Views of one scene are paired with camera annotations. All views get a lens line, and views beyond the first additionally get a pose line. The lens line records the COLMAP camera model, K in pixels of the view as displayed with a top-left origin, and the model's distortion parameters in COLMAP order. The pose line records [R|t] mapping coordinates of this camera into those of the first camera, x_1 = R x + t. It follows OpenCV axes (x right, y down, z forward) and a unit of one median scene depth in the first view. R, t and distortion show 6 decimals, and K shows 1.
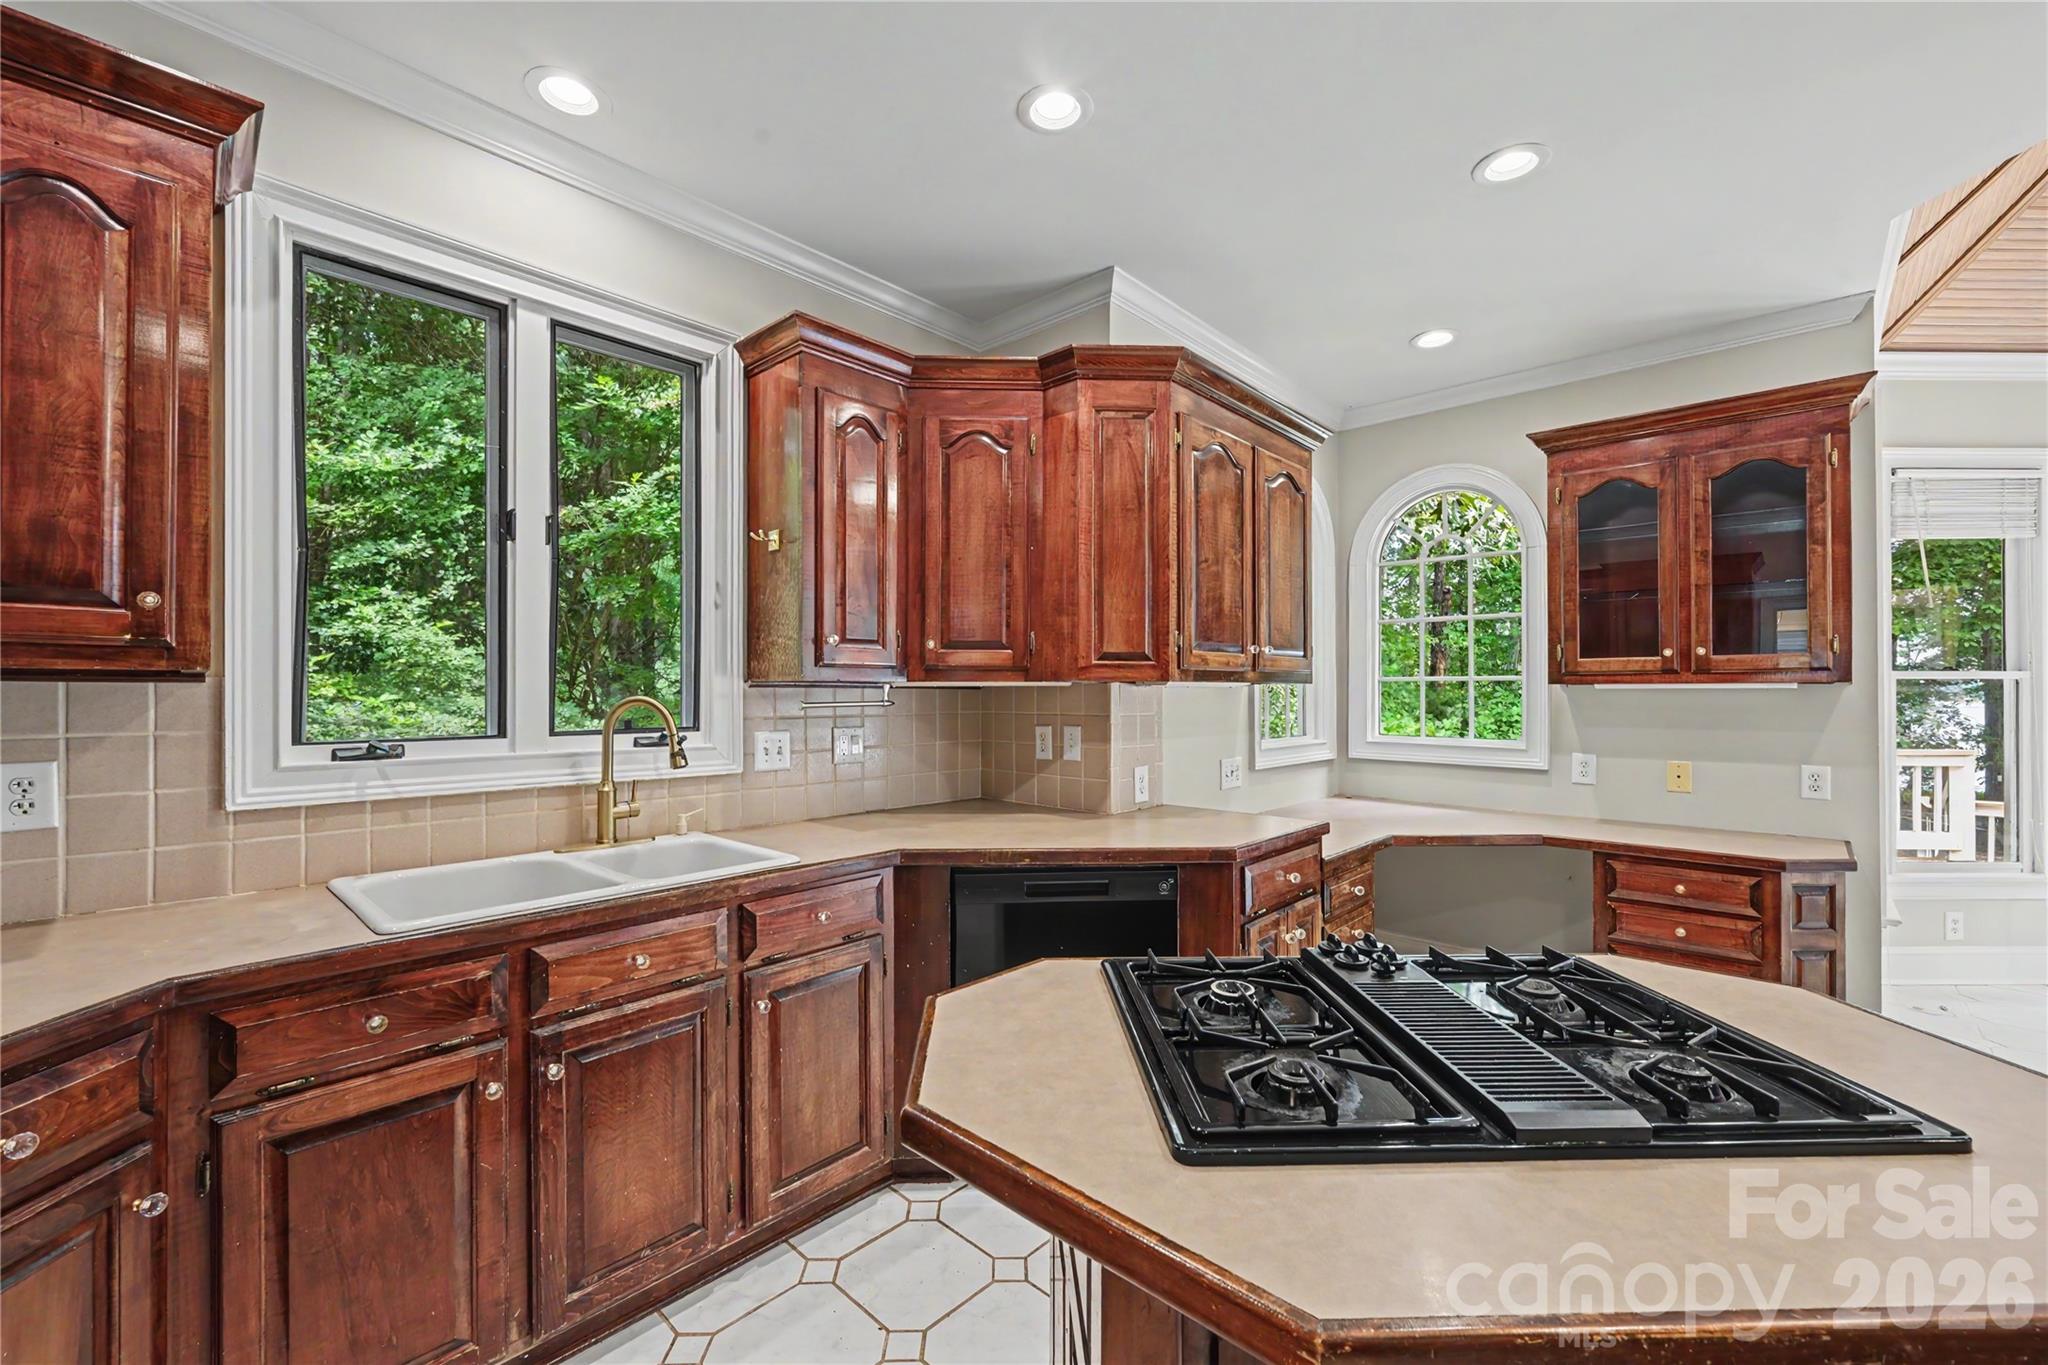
lens RADIAL K [[813.1, 0, 1029.1], [0, 813.1, 694.0], [0, 0, 1]] dist [-0.002678, -0.000181]
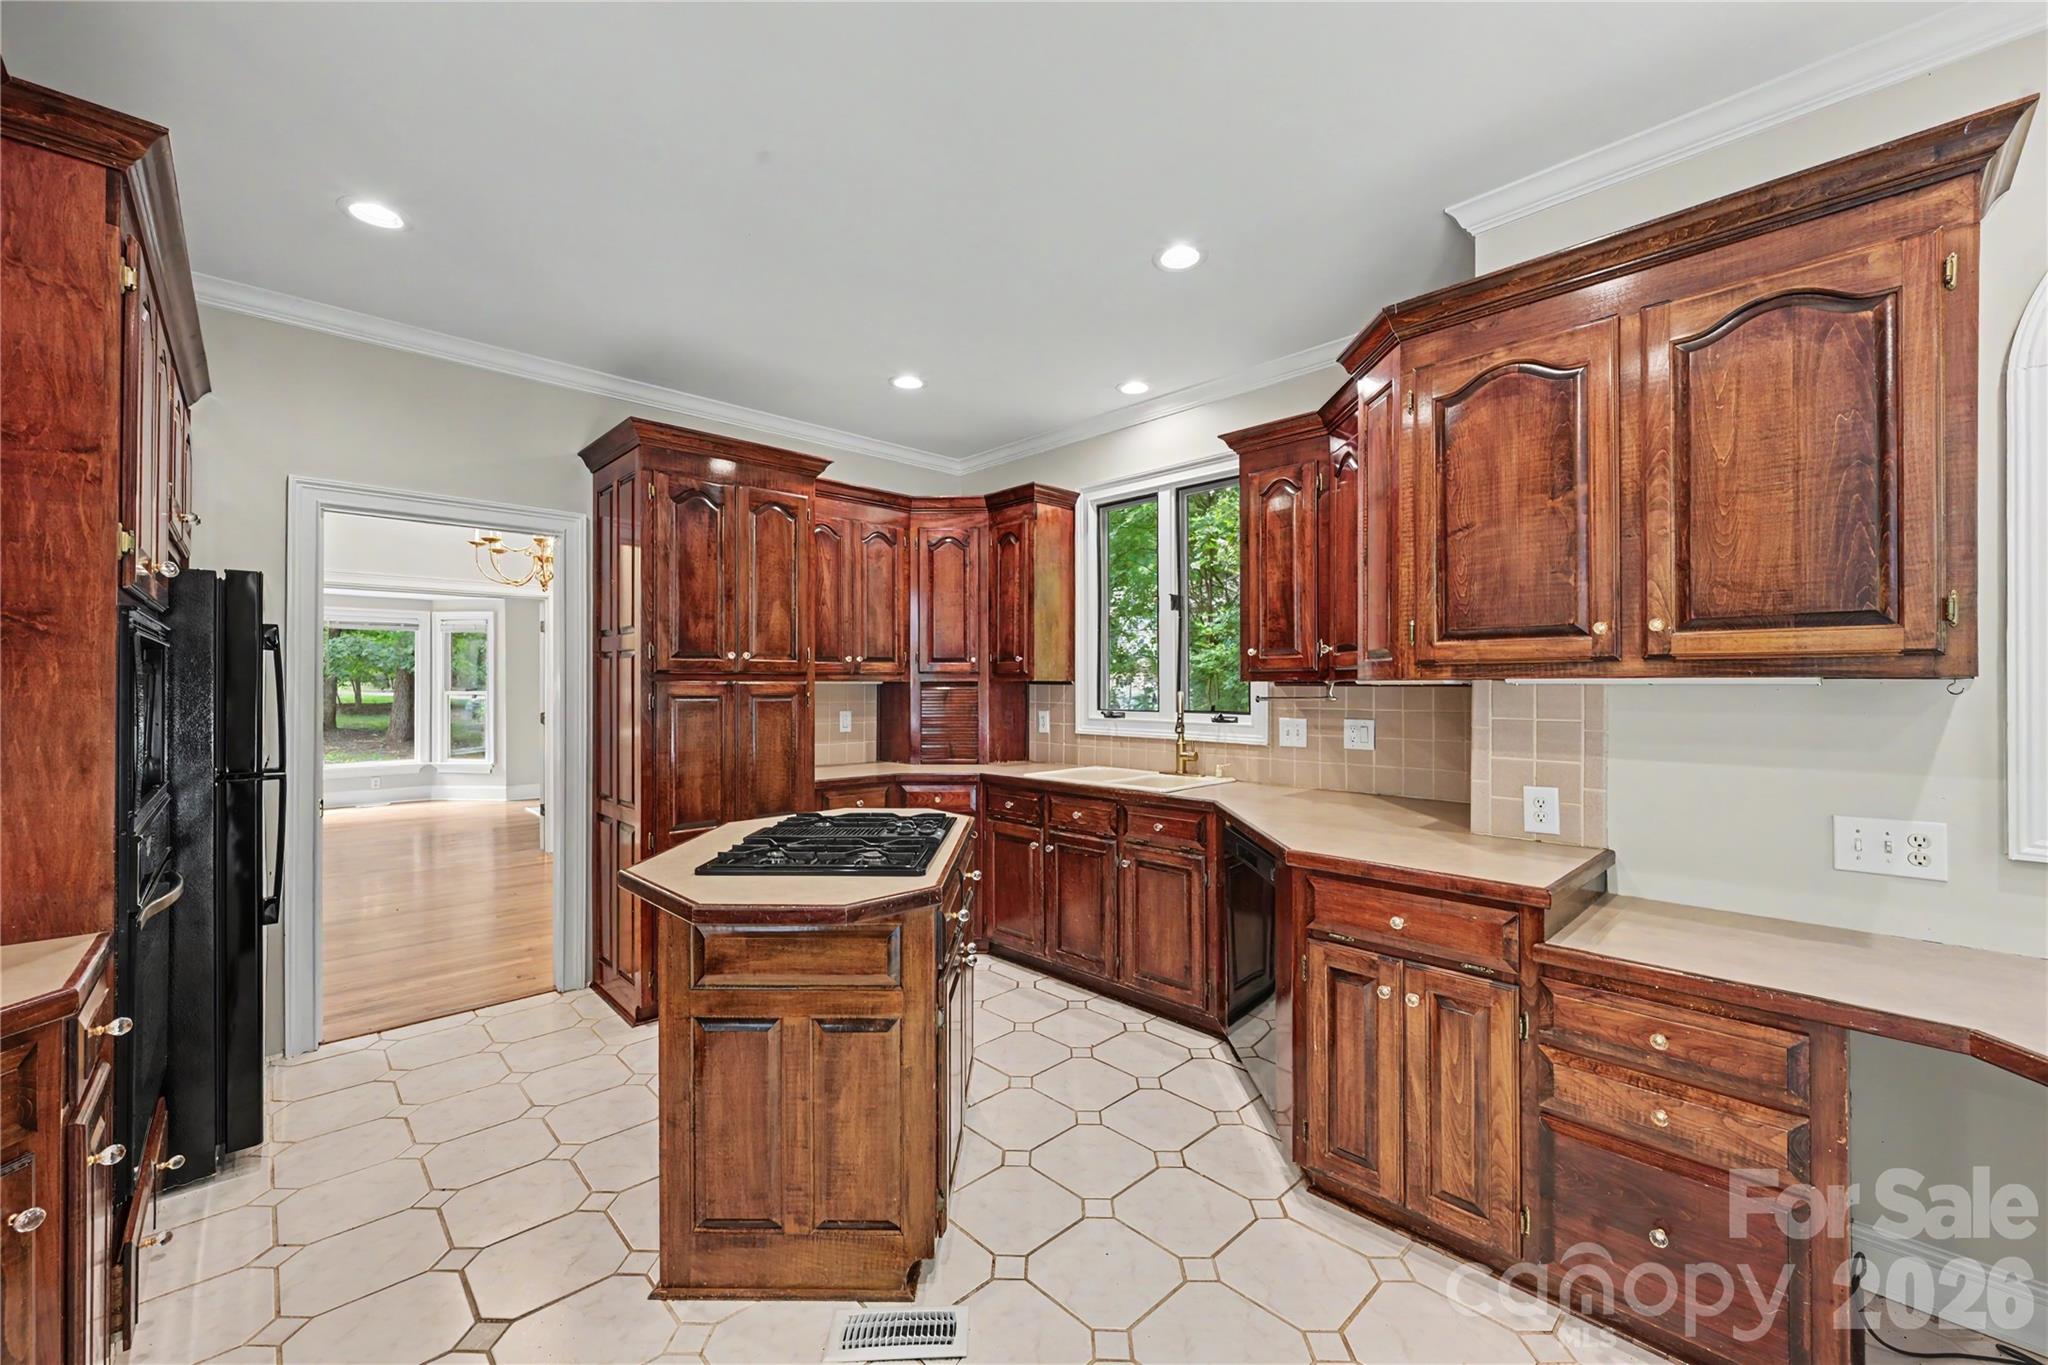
lens RADIAL K [[813.1, 0, 1027.4], [0, 813.1, 683.4], [0, 0, 1]] dist [-0.002678, -0.000181]
pose [[-0.054628, -0.003049, -0.998502, 0.896148], [-0.000595, 0.999995, -0.003021, -0.005703], [0.998507, 0.000429, -0.054630, 0.529123]]
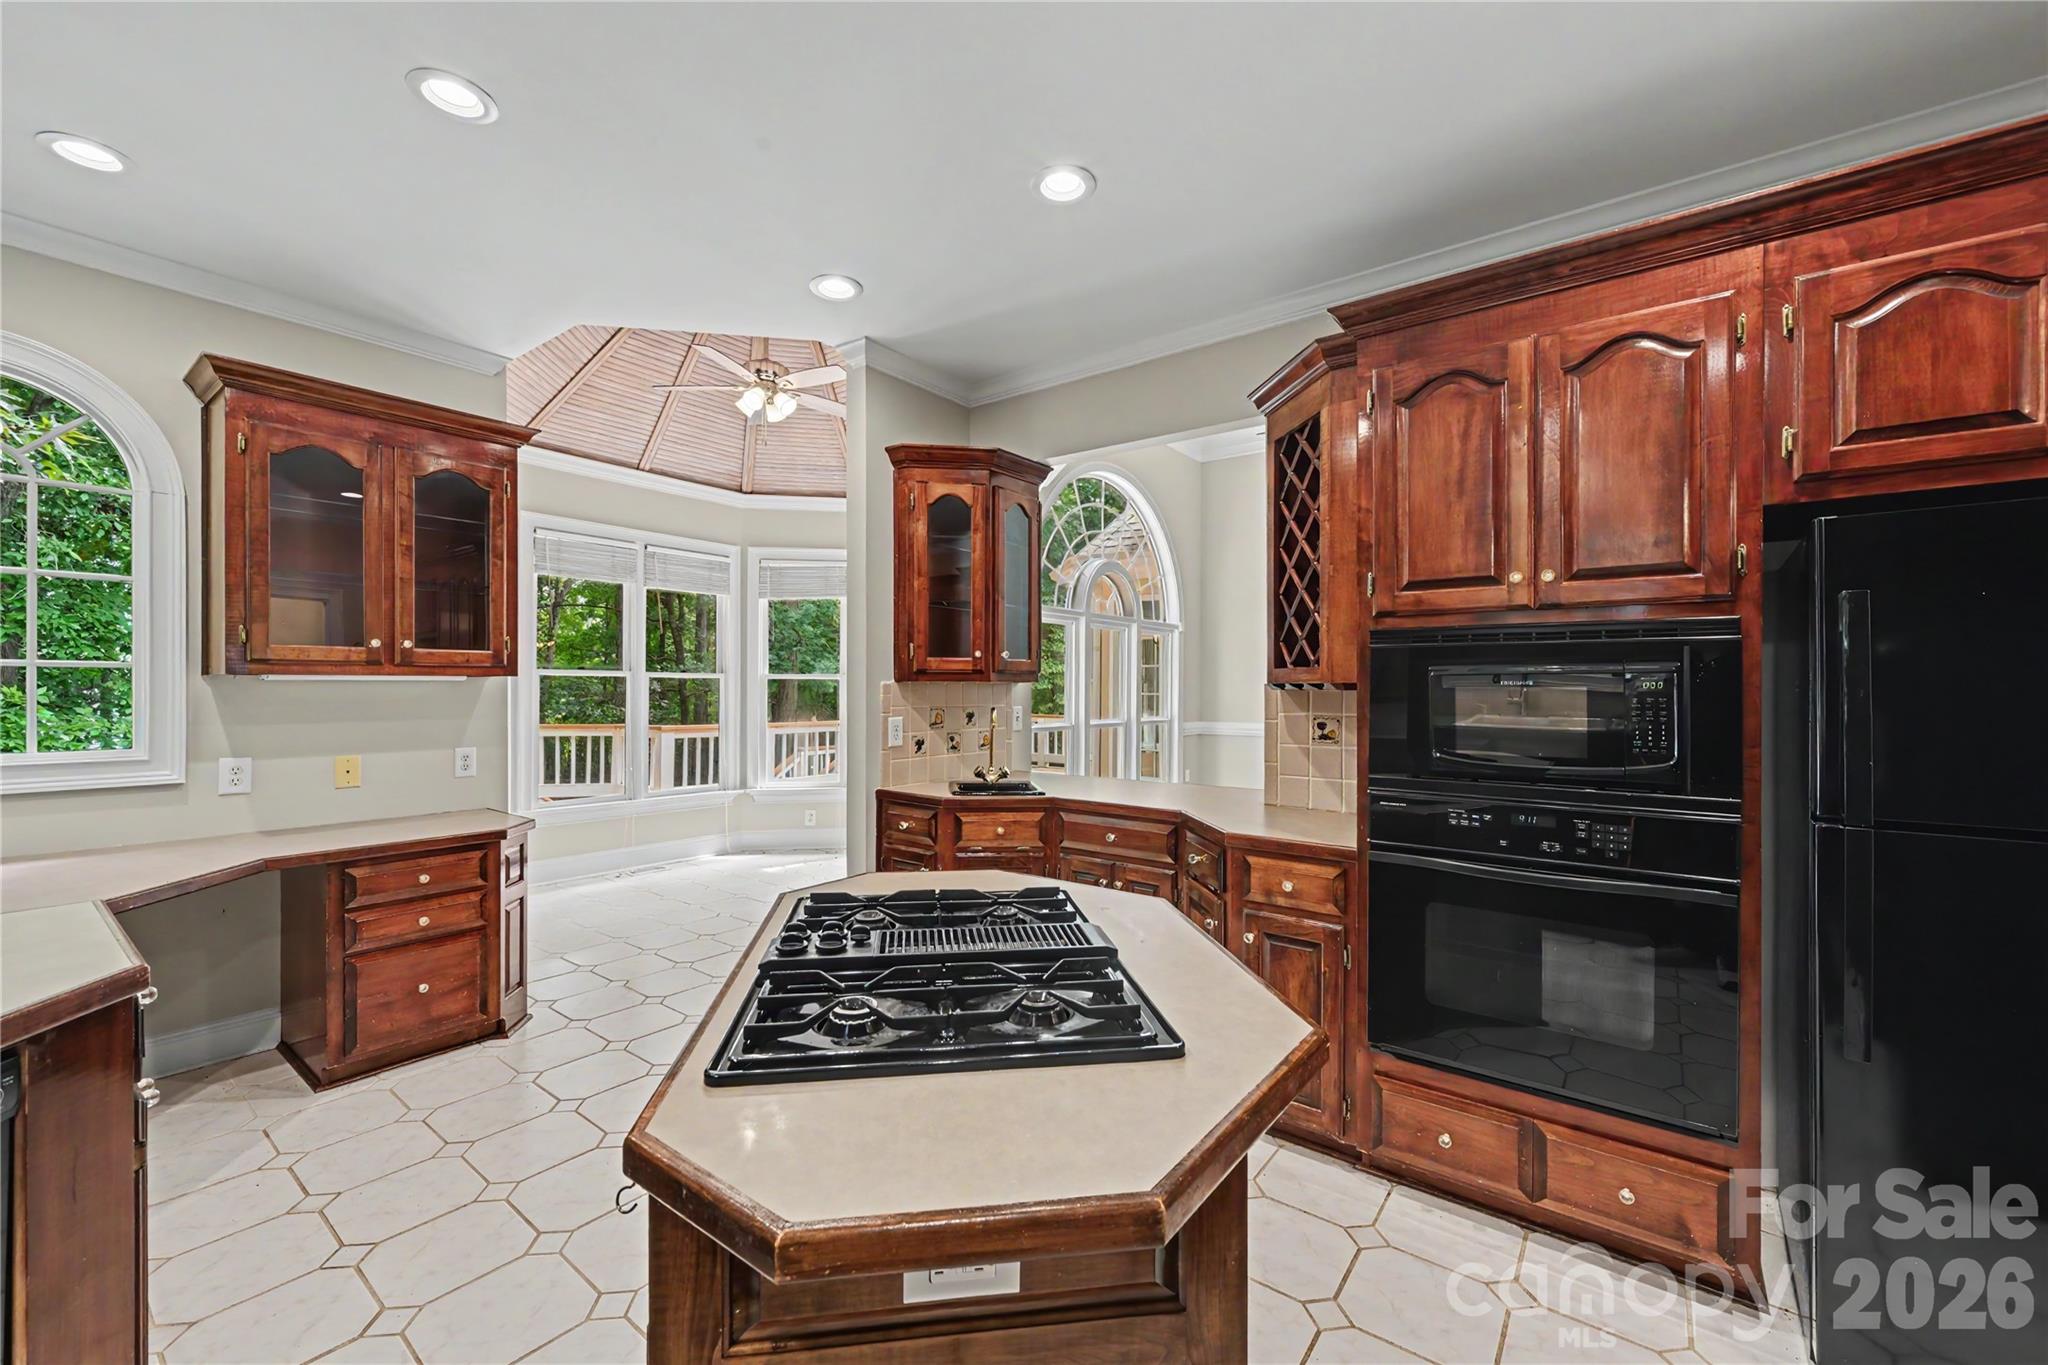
lens RADIAL K [[813.1, 0, 1028.0], [0, 813.1, 687.7], [0, 0, 1]] dist [-0.002678, -0.000181]
pose [[-0.095680, -0.006169, 0.995393, -0.262143], [-0.003552, 0.999977, 0.005855, -0.006883], [-0.995406, -0.002975, -0.095699, 0.324542]]
